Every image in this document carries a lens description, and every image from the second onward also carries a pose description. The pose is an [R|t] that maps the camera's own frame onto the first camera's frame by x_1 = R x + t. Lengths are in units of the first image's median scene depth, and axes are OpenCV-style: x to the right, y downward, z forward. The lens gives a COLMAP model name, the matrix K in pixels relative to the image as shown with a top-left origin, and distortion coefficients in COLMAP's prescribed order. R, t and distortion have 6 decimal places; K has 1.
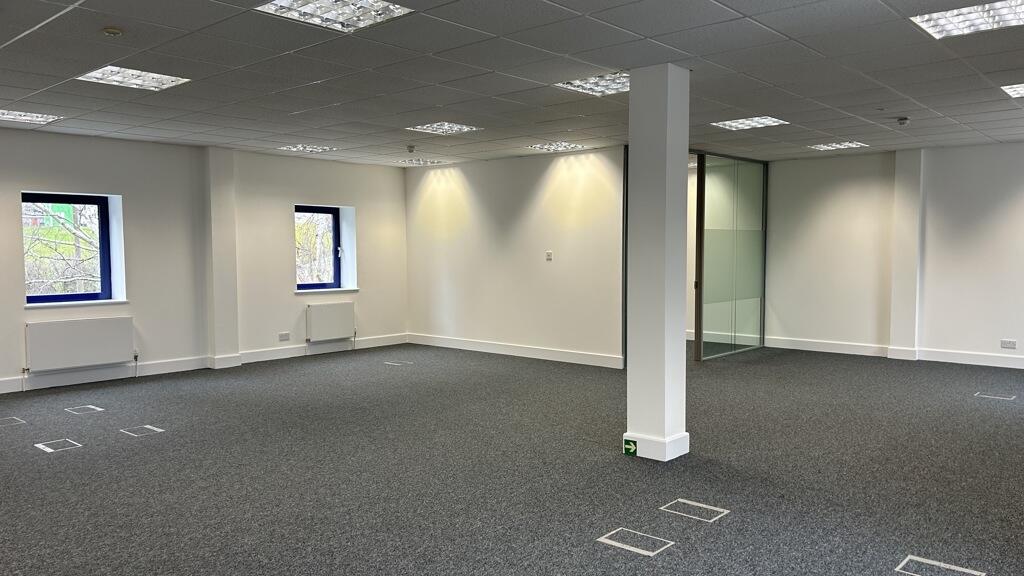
lens RADIAL K [[778.0, 0, 513.0], [0, 778.0, 307.4], [0, 0, 1]] dist [0.000171, -0.000197]
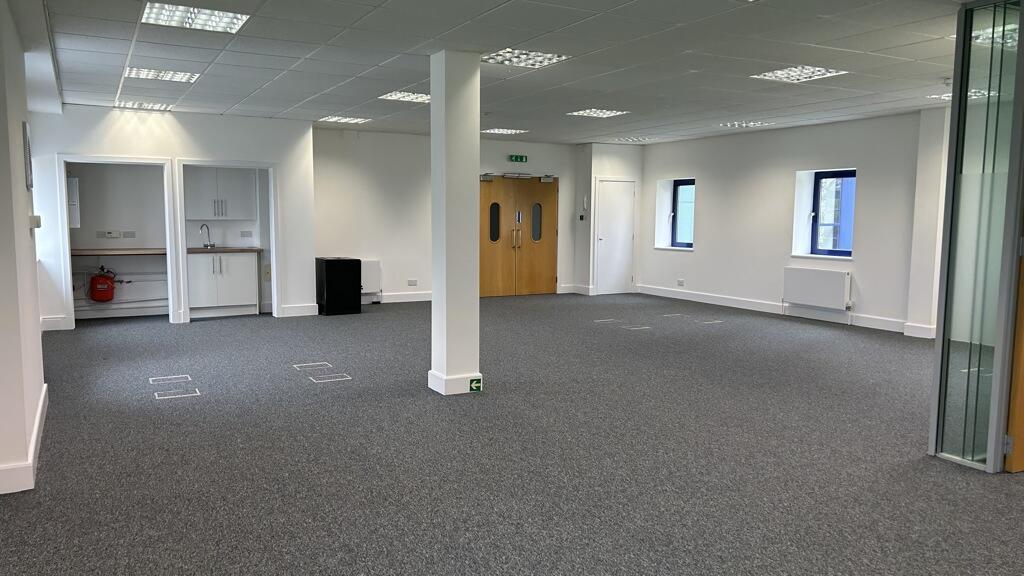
lens RADIAL K [[764.8, 0, 512.0], [0, 764.8, 288.0], [0, 0, 1]] dist [0.002568, -0.000456]
pose [[-0.333061, 0.092318, -0.938375, 0.900878], [-0.072311, 0.989764, 0.123039, -0.081639], [0.940129, 0.108834, -0.322976, 1.063101]]
